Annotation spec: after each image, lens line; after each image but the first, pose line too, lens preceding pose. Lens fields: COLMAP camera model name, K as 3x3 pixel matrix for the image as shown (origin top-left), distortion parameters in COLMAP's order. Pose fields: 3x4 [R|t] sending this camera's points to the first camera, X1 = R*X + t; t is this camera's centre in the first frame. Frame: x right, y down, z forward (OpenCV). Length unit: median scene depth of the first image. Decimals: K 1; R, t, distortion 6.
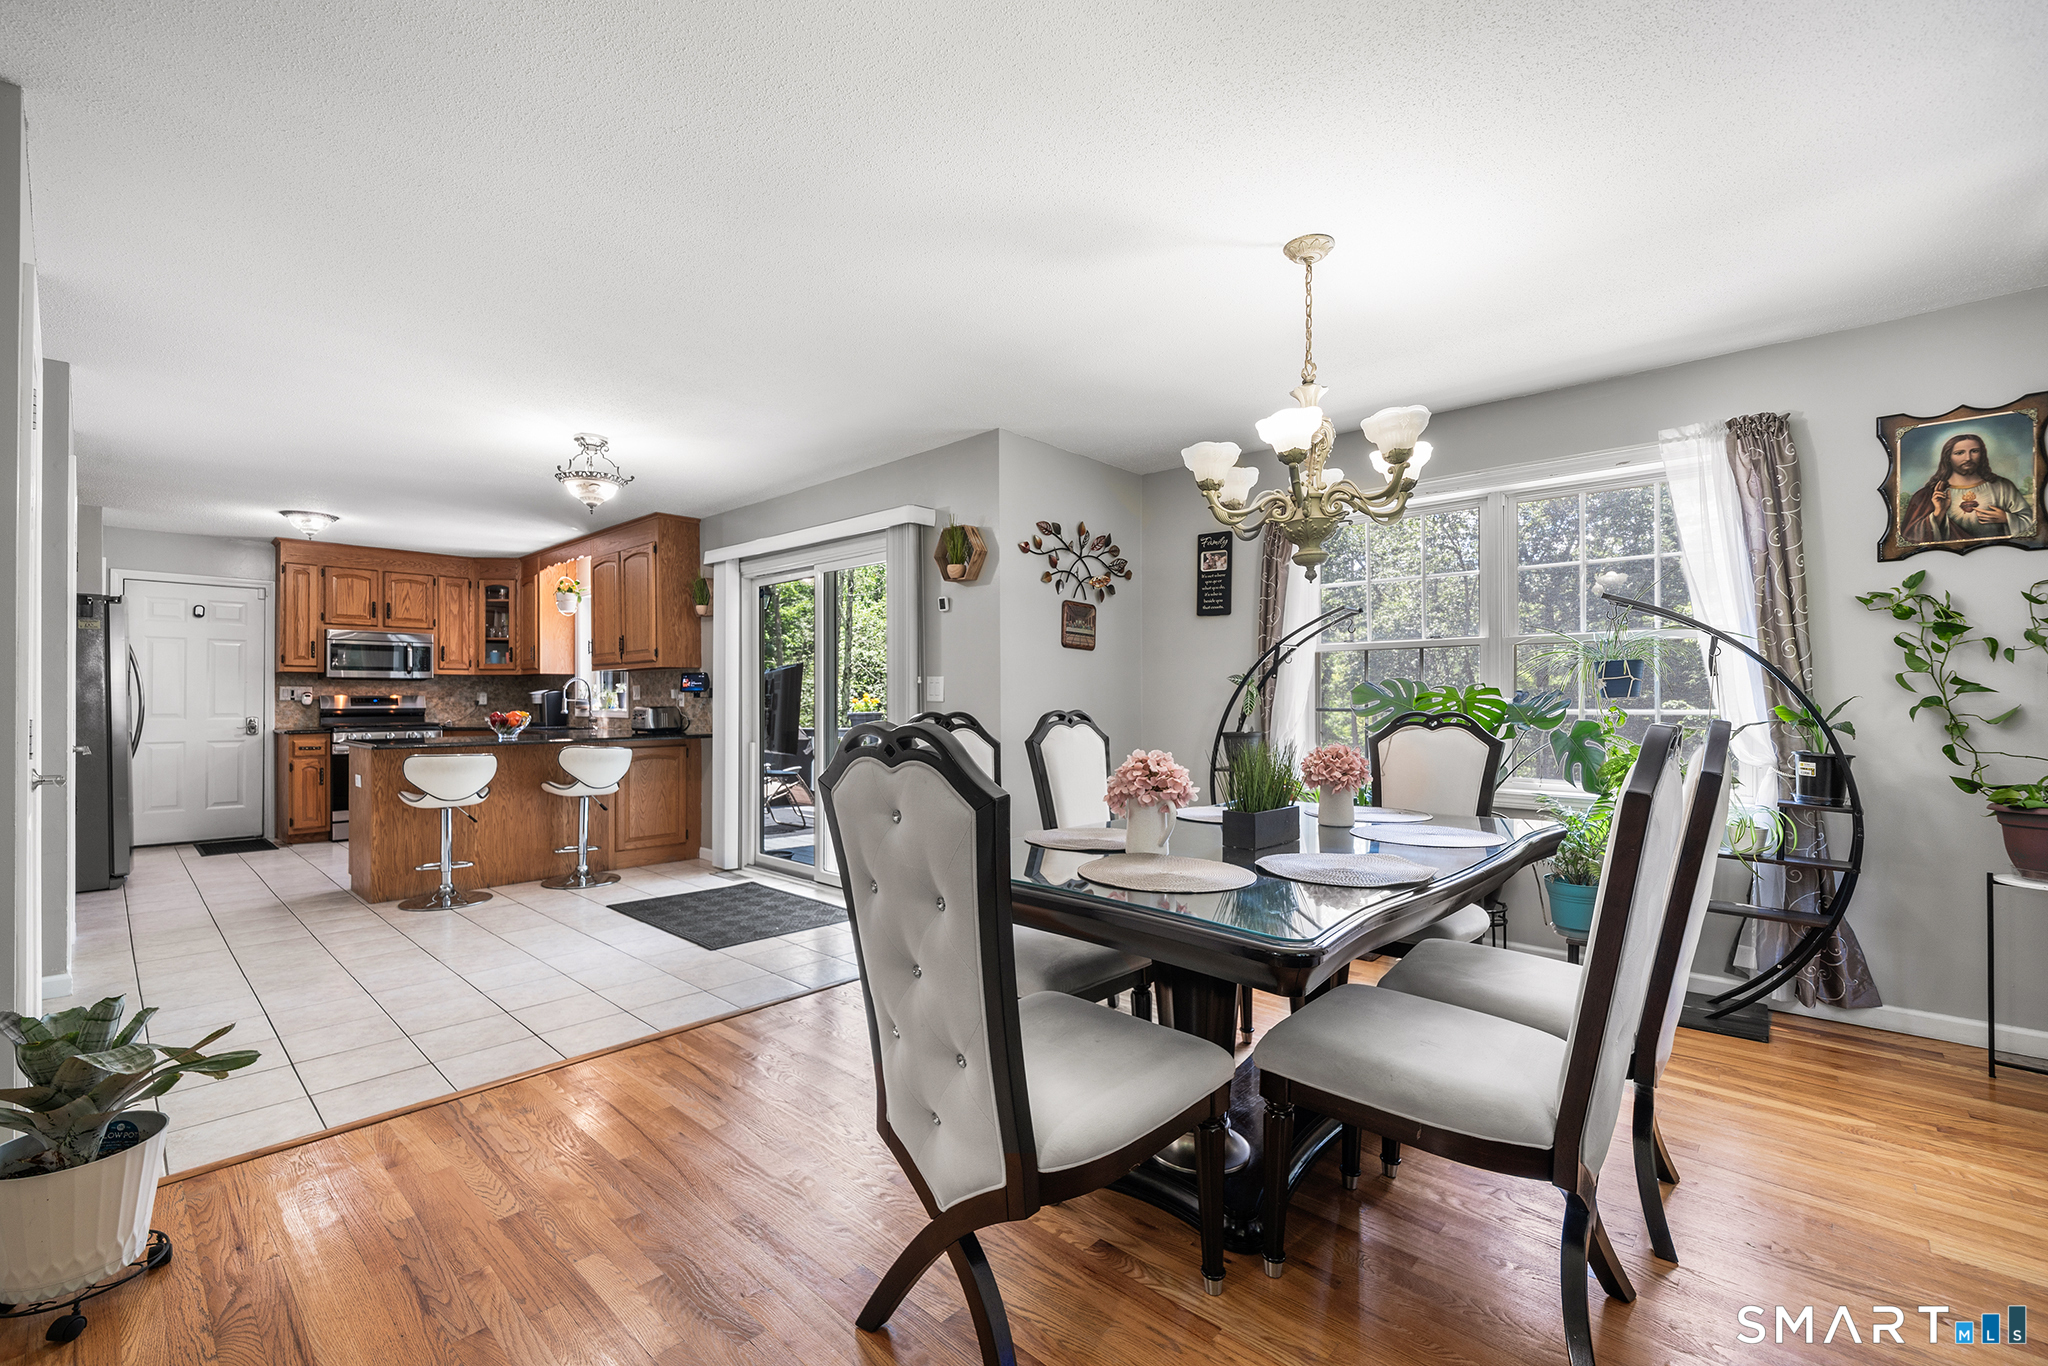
lens RADIAL K [[873.1, 0, 979.9], [0, 873.1, 686.8], [0, 0, 1]] dist [0.000496, 0.000263]
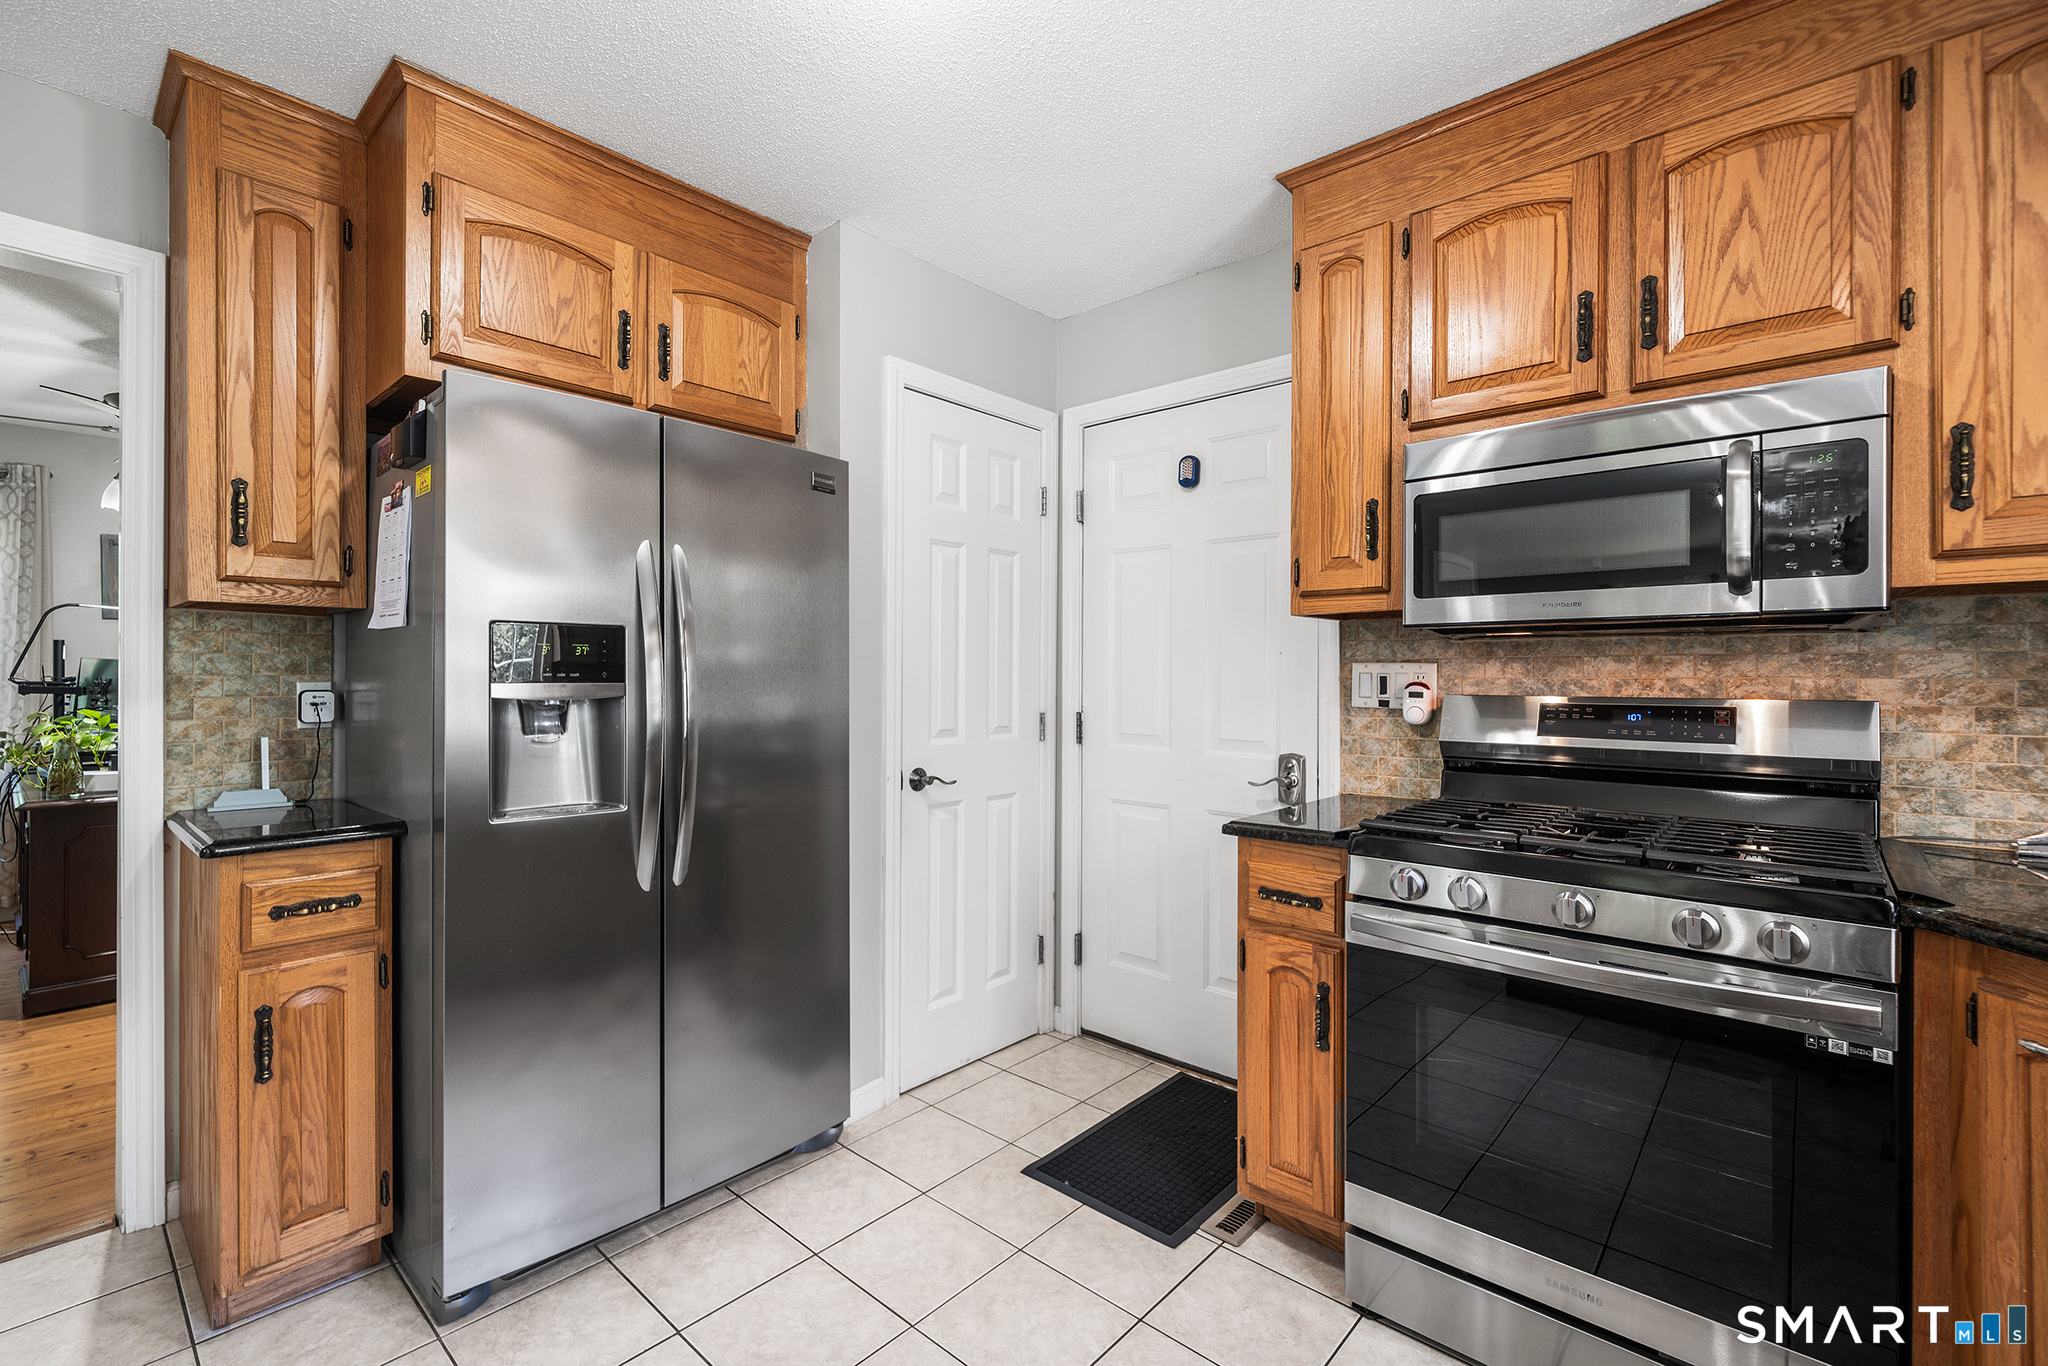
lens RADIAL K [[889.3, 0, 1026.6], [0, 889.3, 675.6], [0, 0, 1]] dist [-0.001330, -0.000196]
pose [[0.050951, 0.001061, -0.998701, -0.474231], [0.008242, 0.999965, 0.001483, 0.002229], [0.998667, -0.008307, 0.050940, 0.851651]]
